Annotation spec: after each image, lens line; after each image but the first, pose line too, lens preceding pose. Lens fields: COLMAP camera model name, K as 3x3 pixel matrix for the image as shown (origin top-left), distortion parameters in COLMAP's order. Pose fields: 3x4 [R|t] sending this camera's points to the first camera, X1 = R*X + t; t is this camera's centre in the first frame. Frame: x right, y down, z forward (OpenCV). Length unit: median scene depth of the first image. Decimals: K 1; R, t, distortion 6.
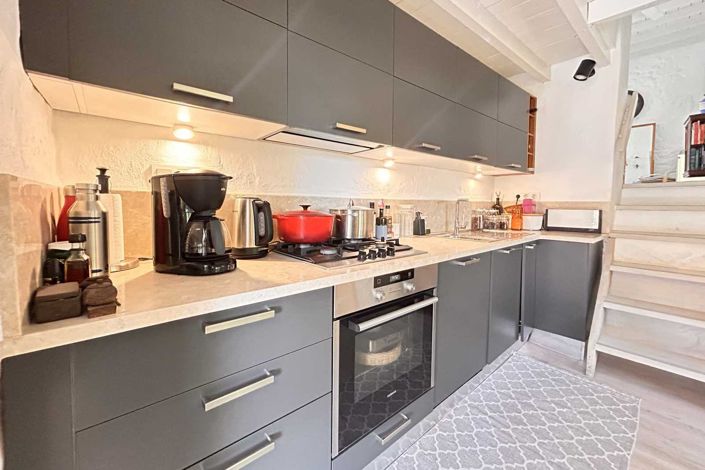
lens RADIAL K [[284.7, 0, 352.6], [0, 284.7, 221.7], [0, 0, 1]] dist [-0.002378, 0.000002]
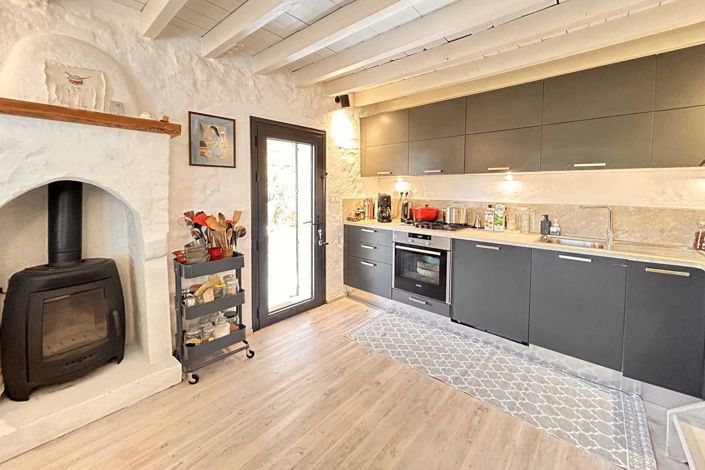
lens RADIAL K [[284.9, 0, 352.9], [0, 284.9, 204.9], [0, 0, 1]] dist [0.001111, 0.000271]
pose [[0.138892, 0.051179, -0.988984, 1.840640], [-0.066666, 0.996881, 0.042225, -0.099945], [0.988061, 0.060066, 0.141871, 0.062041]]
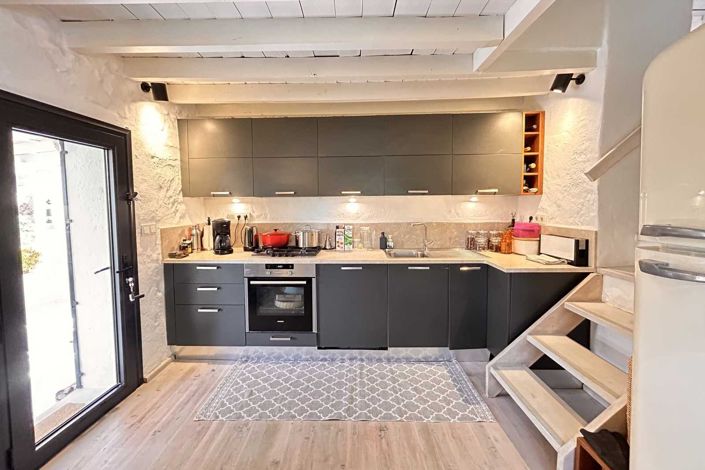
lens RADIAL K [[284.7, 0, 352.6], [0, 284.7, 221.7], [0, 0, 1]] dist [-0.002378, 0.000002]
pose [[0.747889, 0.029188, -0.663182, 1.483528], [-0.029428, 0.999509, 0.010803, -0.135071], [0.663171, 0.011436, 0.748380, -0.183410]]
